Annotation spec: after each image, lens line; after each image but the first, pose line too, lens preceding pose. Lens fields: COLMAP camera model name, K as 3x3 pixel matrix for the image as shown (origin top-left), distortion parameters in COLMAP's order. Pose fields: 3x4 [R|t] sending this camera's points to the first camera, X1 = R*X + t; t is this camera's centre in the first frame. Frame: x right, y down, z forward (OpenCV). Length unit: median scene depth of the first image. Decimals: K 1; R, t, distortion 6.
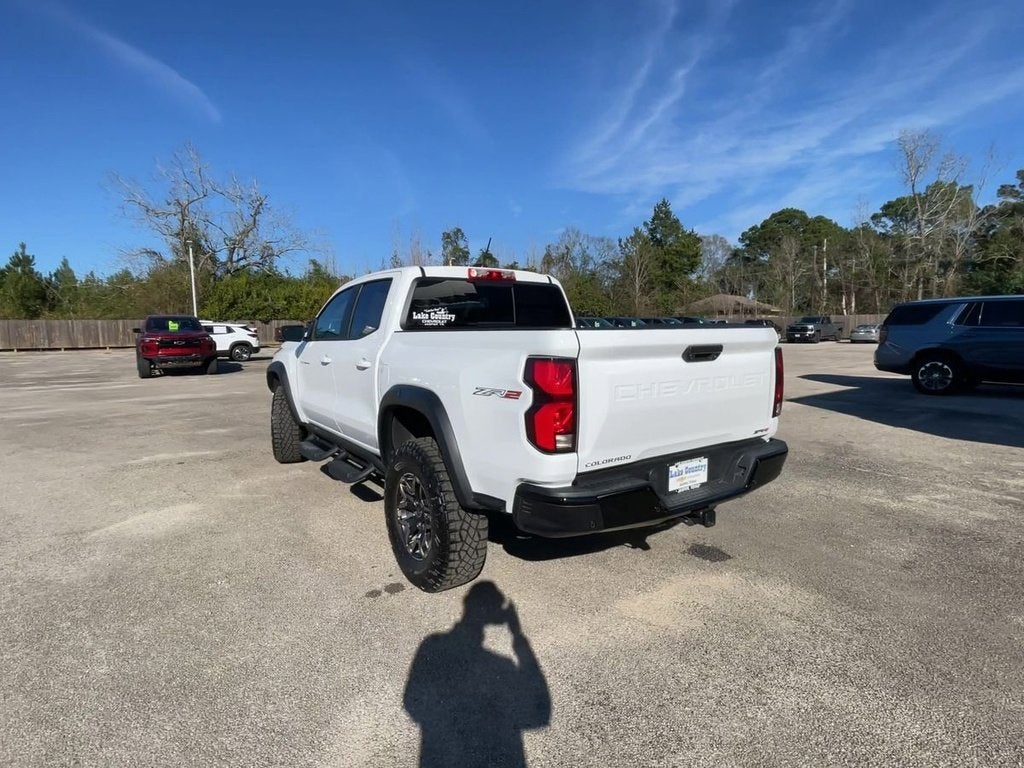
lens RADIAL K [[536.8, 0, 514.8], [0, 536.8, 389.0], [0, 0, 1]] dist [0.041407, -0.047082]
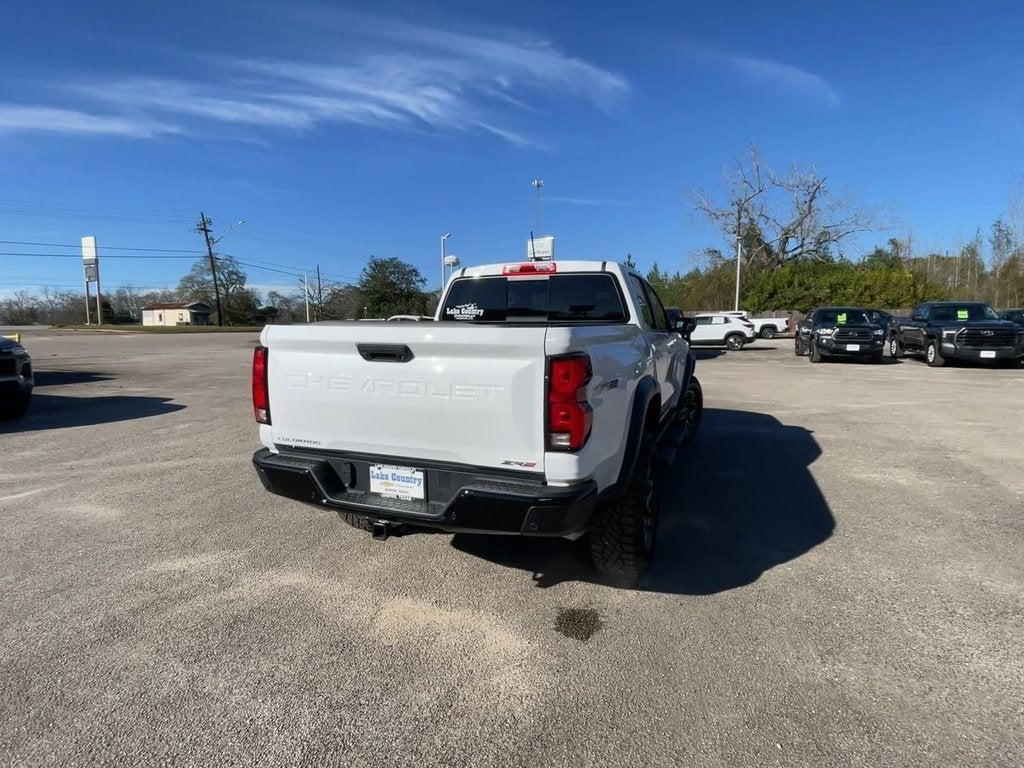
lens RADIAL K [[536.8, 0, 514.8], [0, 536.8, 389.0], [0, 0, 1]] dist [0.041407, -0.047082]
pose [[0.533046, 0.110395, -0.838853, 0.089444], [-0.094472, 0.993017, 0.070652, -0.006469], [0.840796, 0.041587, 0.539753, 0.049821]]
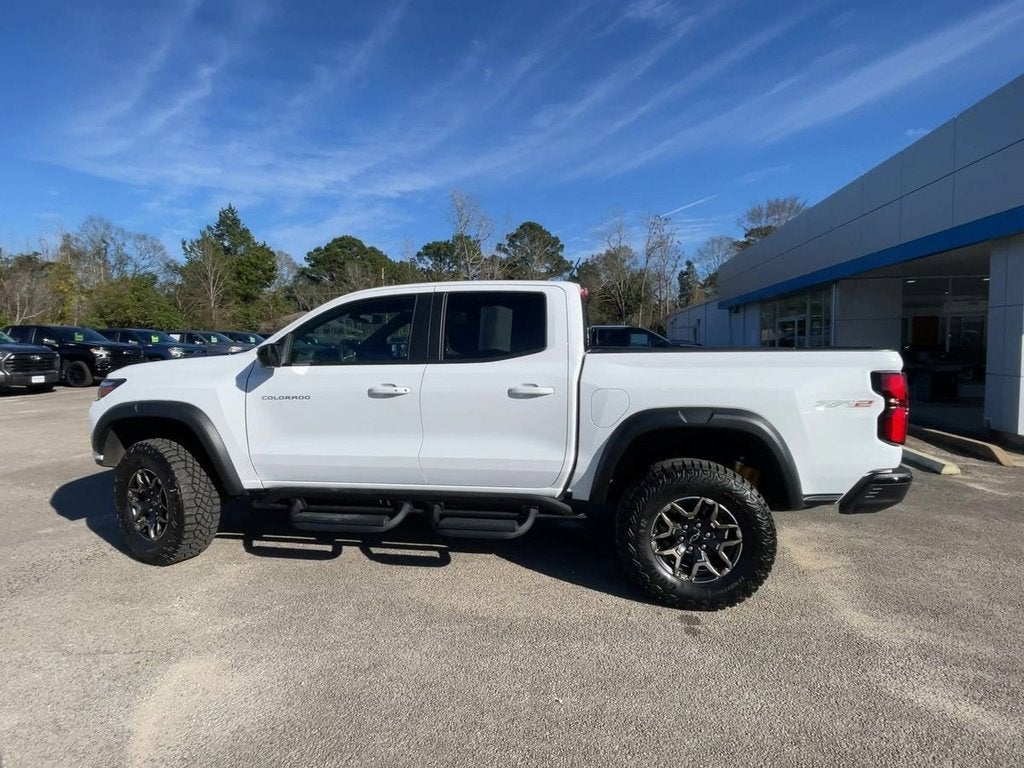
lens RADIAL K [[536.8, 0, 514.8], [0, 536.8, 389.0], [0, 0, 1]] dist [0.041407, -0.047082]
pose [[0.700444, -0.049070, 0.712019, -0.094296], [0.071454, 0.997443, -0.001552, -0.005063], [-0.710122, 0.051963, 0.702159, 0.045158]]
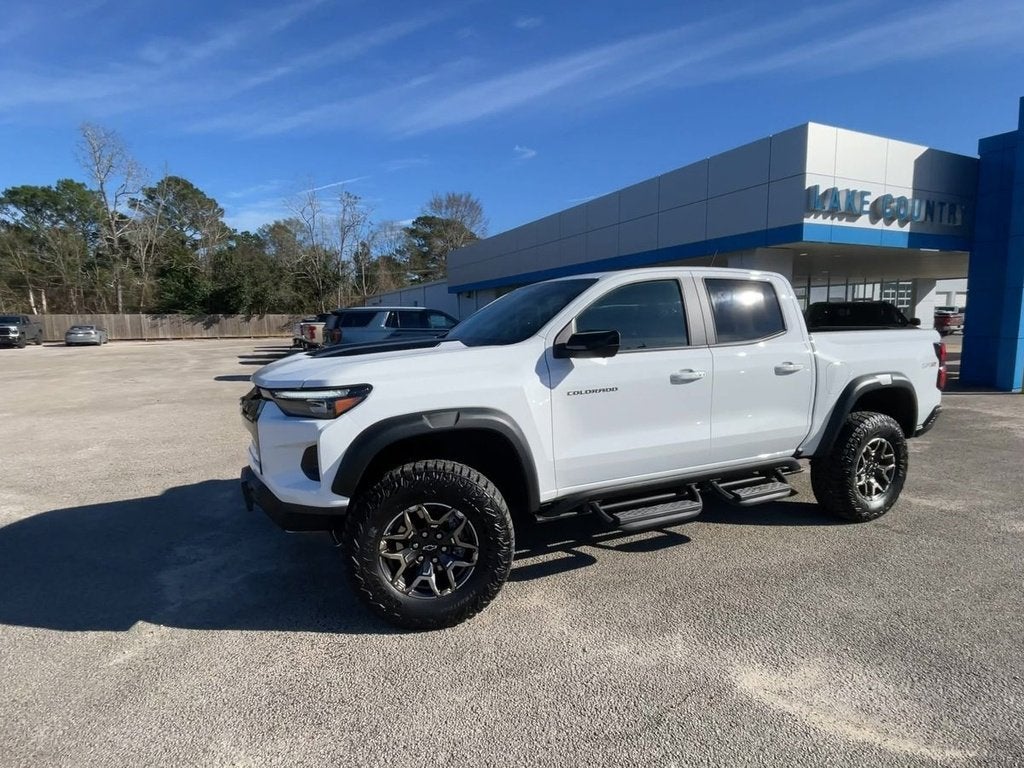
lens RADIAL K [[536.8, 0, 514.8], [0, 536.8, 389.0], [0, 0, 1]] dist [0.041407, -0.047082]
pose [[0.154345, -0.108973, 0.981989, -0.140309], [0.110320, 0.989585, 0.092476, -0.016270], [-0.981839, 0.094060, 0.164760, 0.140324]]
